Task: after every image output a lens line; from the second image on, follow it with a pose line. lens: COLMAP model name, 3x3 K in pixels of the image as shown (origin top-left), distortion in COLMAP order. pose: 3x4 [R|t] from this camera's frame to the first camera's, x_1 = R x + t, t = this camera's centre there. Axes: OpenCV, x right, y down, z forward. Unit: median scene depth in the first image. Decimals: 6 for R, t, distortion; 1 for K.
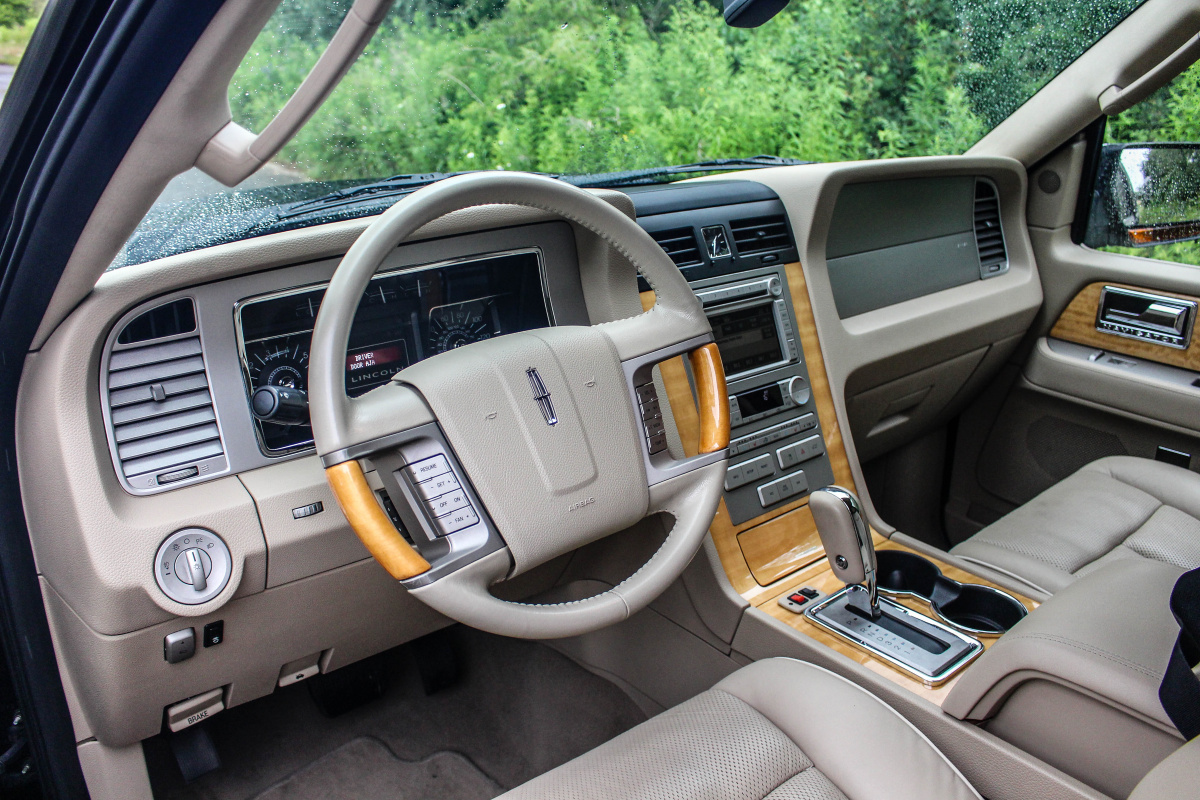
lens RADIAL K [[946.3, 0, 597.8], [0, 946.3, 377.4], [0, 0, 1]] dist [-0.120163, 0.102031]
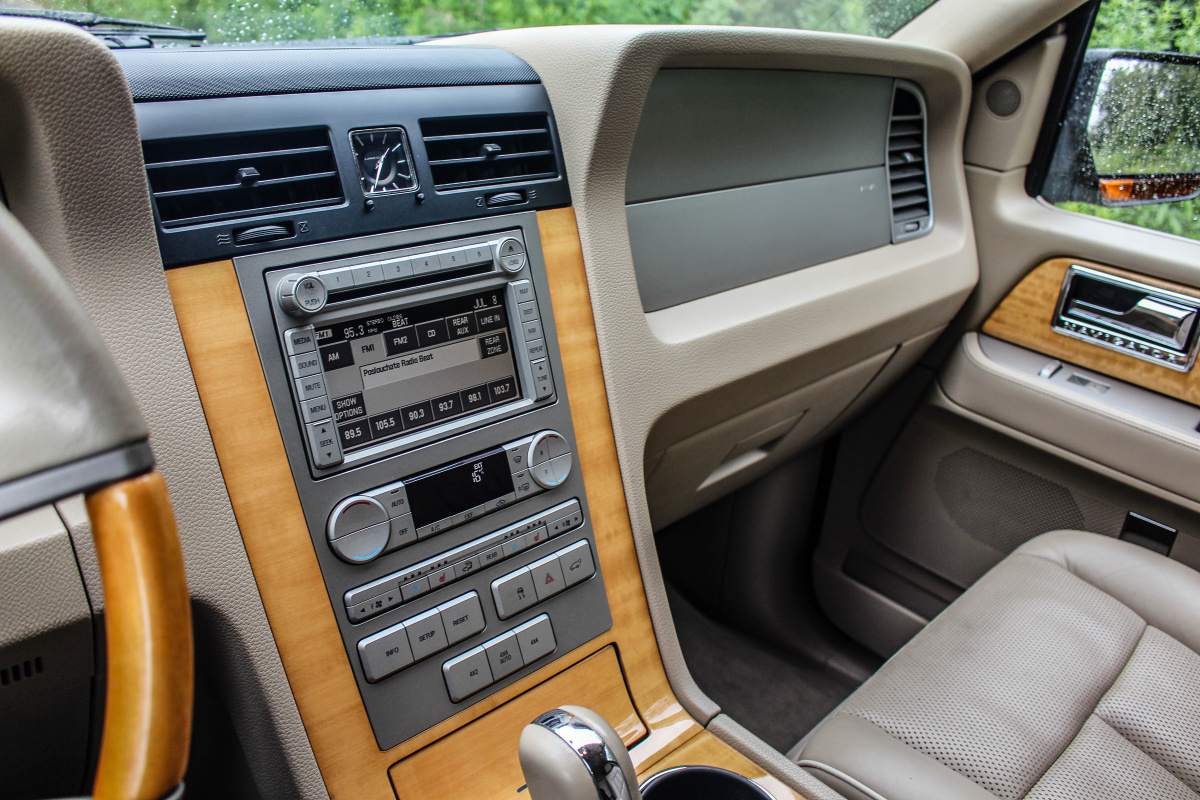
lens RADIAL K [[946.3, 0, 597.8], [0, 946.3, 377.4], [0, 0, 1]] dist [-0.120163, 0.102031]
pose [[0.991905, 0.036153, 0.121725, 0.154824], [-0.047006, 0.995055, 0.087504, -0.068701], [-0.117960, -0.092518, 0.988699, 0.429480]]
